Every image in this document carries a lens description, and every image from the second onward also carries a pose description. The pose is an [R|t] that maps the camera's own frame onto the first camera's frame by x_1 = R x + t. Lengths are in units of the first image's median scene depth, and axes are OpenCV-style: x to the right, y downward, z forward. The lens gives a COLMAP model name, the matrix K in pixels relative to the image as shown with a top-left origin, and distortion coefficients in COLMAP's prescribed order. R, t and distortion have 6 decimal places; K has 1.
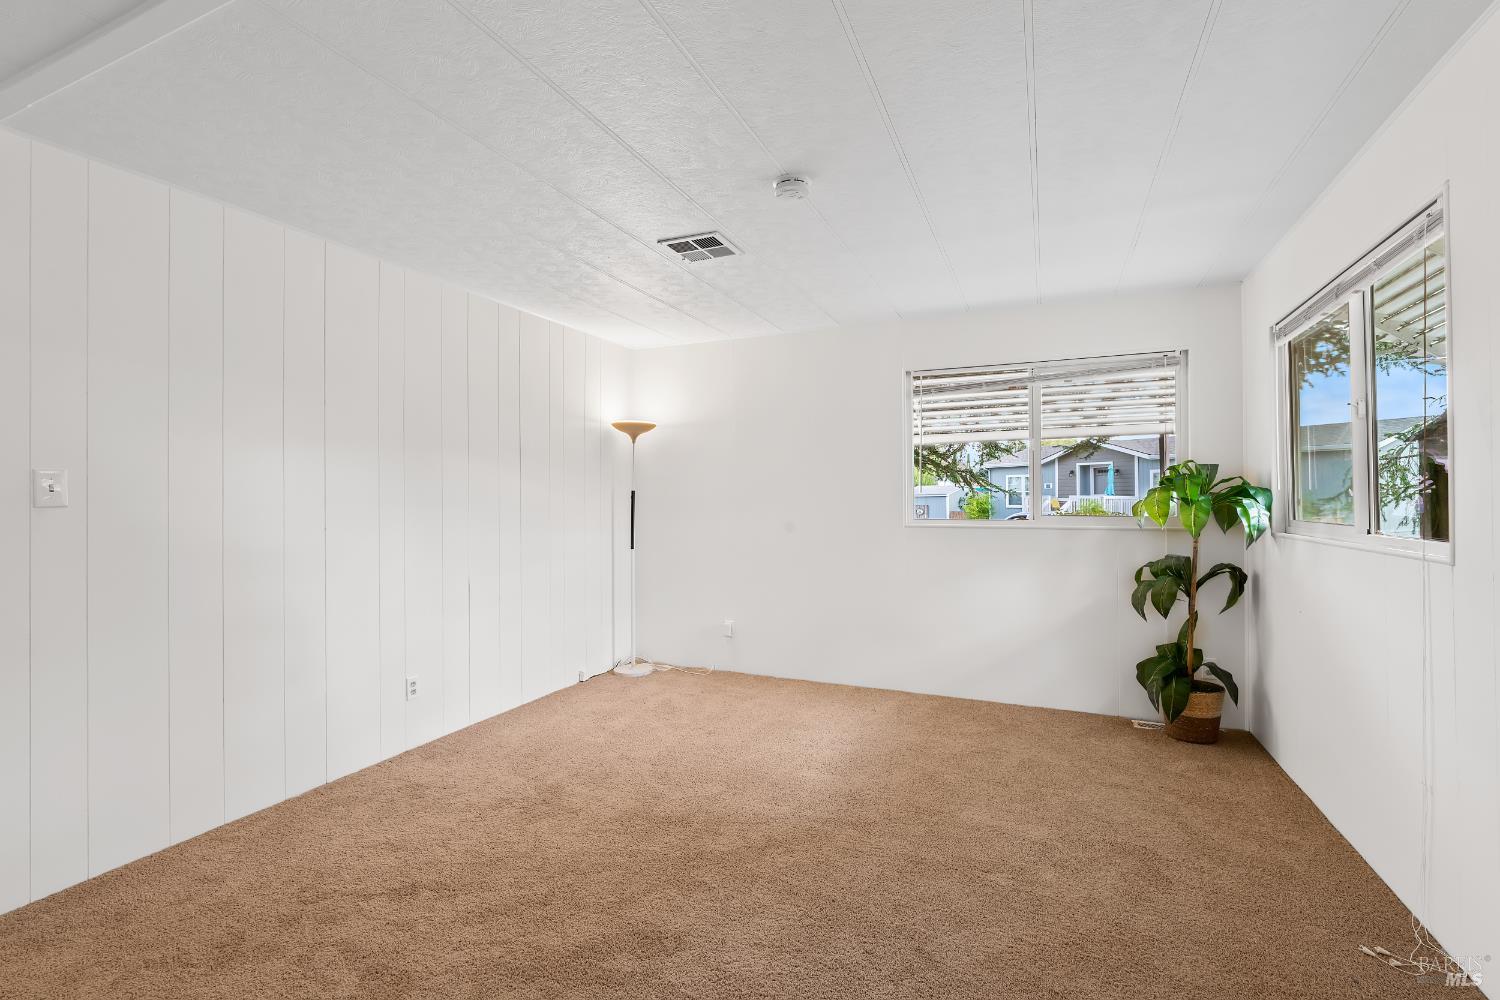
lens RADIAL K [[683.4, 0, 752.8], [0, 683.4, 495.0], [0, 0, 1]] dist [-0.001662, 0.000073]
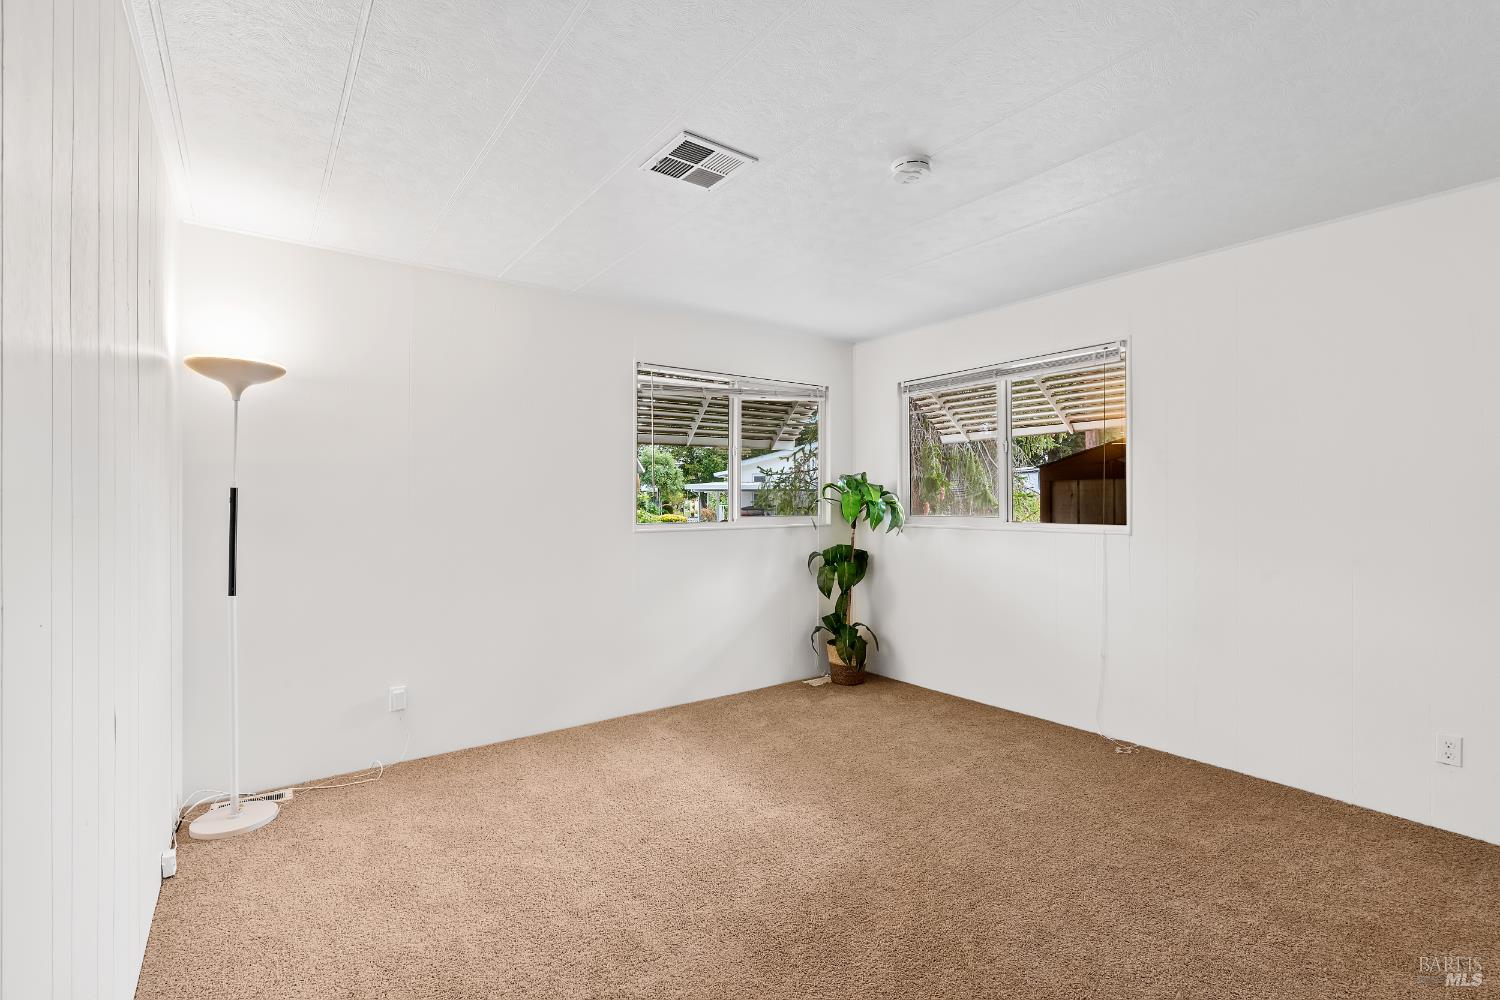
lens RADIAL K [[683.4, 0, 752.8], [0, 683.4, 495.0], [0, 0, 1]] dist [-0.001662, 0.000073]
pose [[0.492575, 0.006918, 0.870243, -0.553868], [-0.000583, 0.999971, -0.007620, 0.003980], [-0.870270, 0.003246, 0.492564, 0.467596]]
